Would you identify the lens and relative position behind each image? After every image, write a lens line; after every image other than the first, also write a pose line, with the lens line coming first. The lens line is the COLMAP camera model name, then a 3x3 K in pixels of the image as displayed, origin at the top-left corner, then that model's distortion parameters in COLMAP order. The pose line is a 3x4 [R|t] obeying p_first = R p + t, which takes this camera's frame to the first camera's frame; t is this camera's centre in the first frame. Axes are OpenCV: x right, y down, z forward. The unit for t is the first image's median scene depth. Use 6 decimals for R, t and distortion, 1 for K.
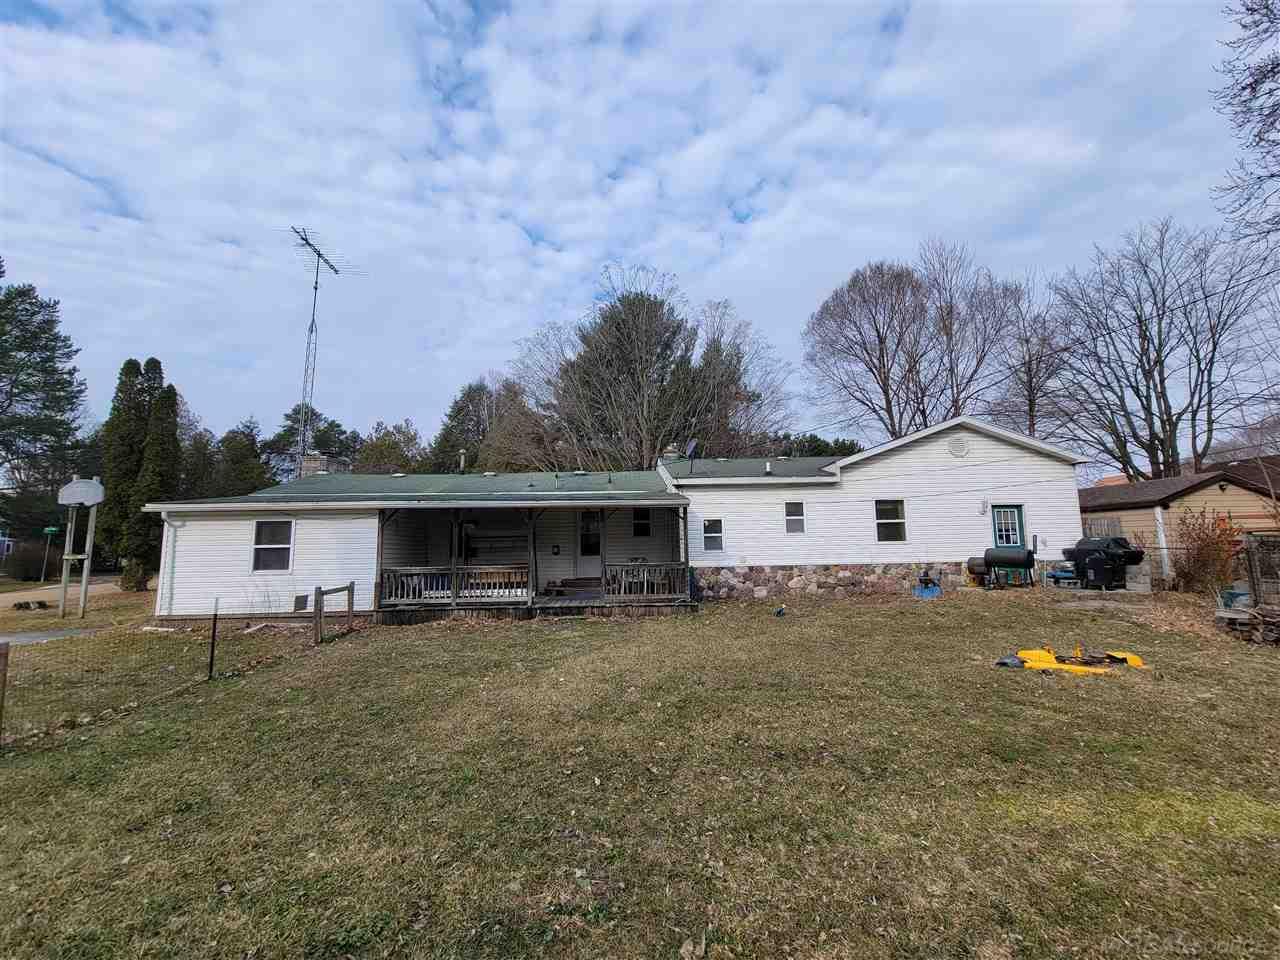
lens RADIAL K [[523.2, 0, 639.4], [0, 523.2, 480.5], [0, 0, 1]] dist [0.000199, -0.000106]
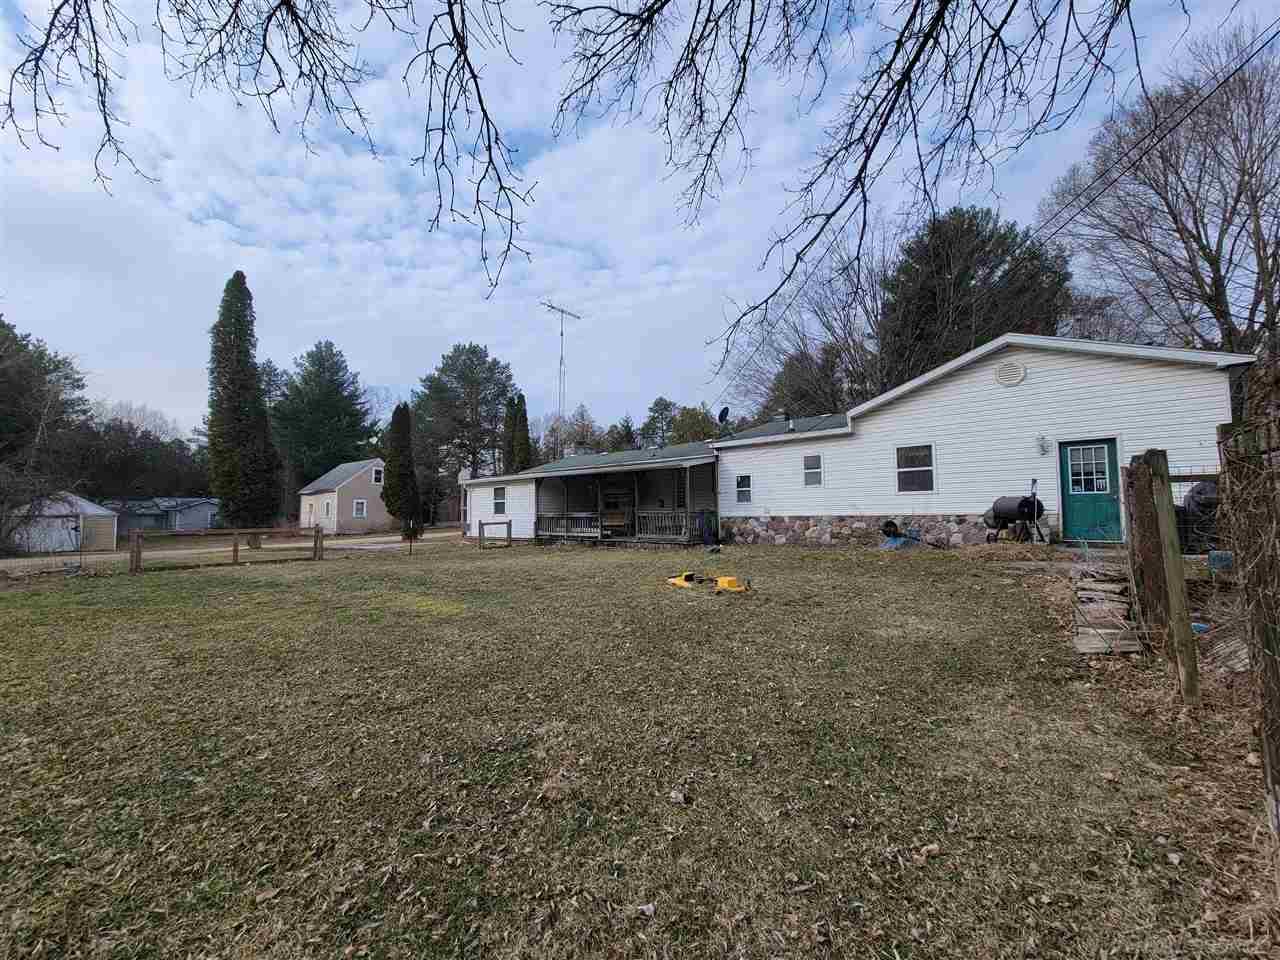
lens RADIAL K [[523.2, 0, 641.3], [0, 523.2, 479.2], [0, 0, 1]] dist [0.000199, -0.000106]
pose [[0.734665, -0.037656, -0.677384, 0.755952], [0.083041, 0.995942, 0.034699, 0.023714], [0.673329, -0.081743, 0.734811, 0.003120]]
